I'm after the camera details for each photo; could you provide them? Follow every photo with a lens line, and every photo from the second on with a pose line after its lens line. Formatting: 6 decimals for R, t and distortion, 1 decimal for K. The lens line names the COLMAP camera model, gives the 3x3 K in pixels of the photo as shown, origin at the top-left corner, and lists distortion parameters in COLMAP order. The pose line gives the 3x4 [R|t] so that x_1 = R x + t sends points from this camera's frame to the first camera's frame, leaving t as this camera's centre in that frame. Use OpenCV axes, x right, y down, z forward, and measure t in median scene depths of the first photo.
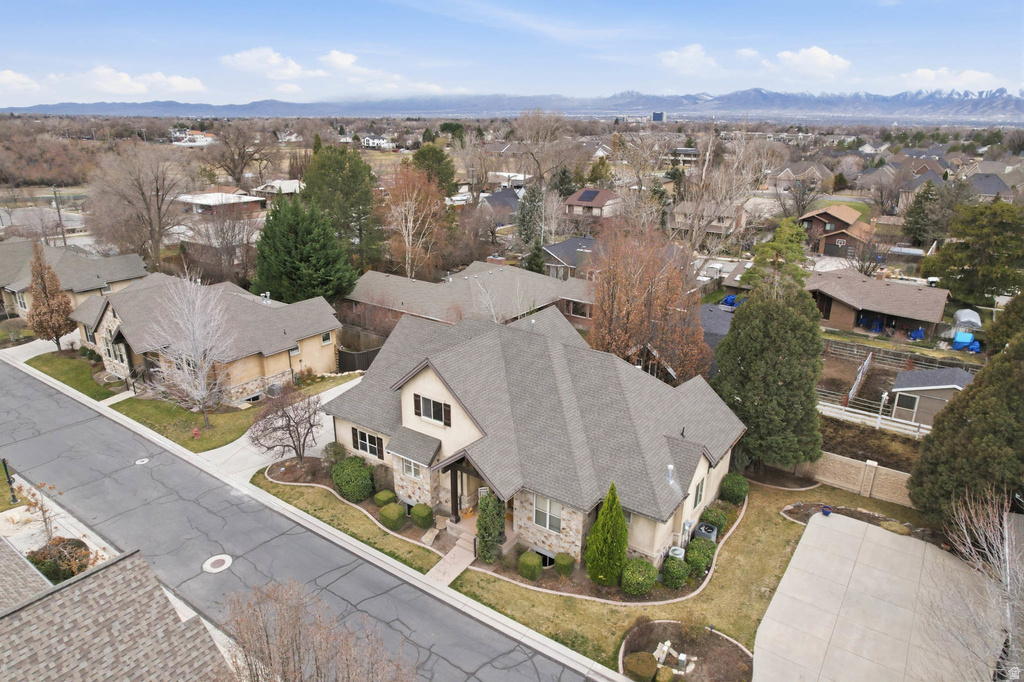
lens RADIAL K [[659.2, 0, 512.0], [0, 659.2, 341.0], [0, 0, 1]] dist [-0.075489, 0.068078]
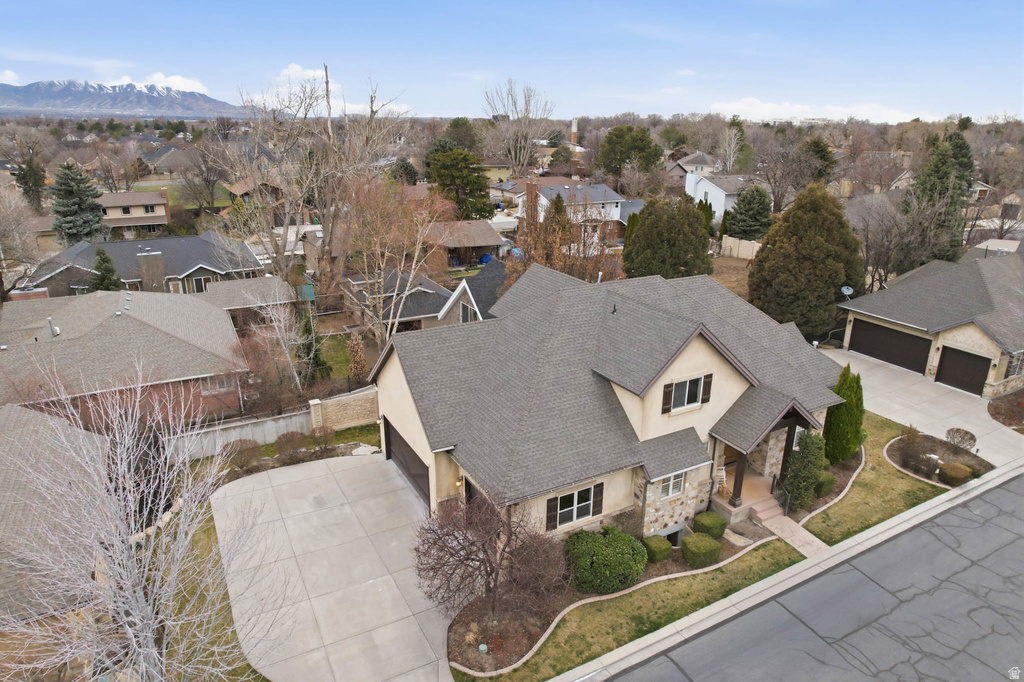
lens RADIAL K [[659.2, 0, 512.0], [0, 659.2, 341.0], [0, 0, 1]] dist [-0.075489, 0.068078]
pose [[0.436673, -0.300034, 0.848113, -0.807688], [0.292184, 0.938938, 0.181726, -0.144450], [-0.850850, 0.168450, 0.497674, 0.758403]]
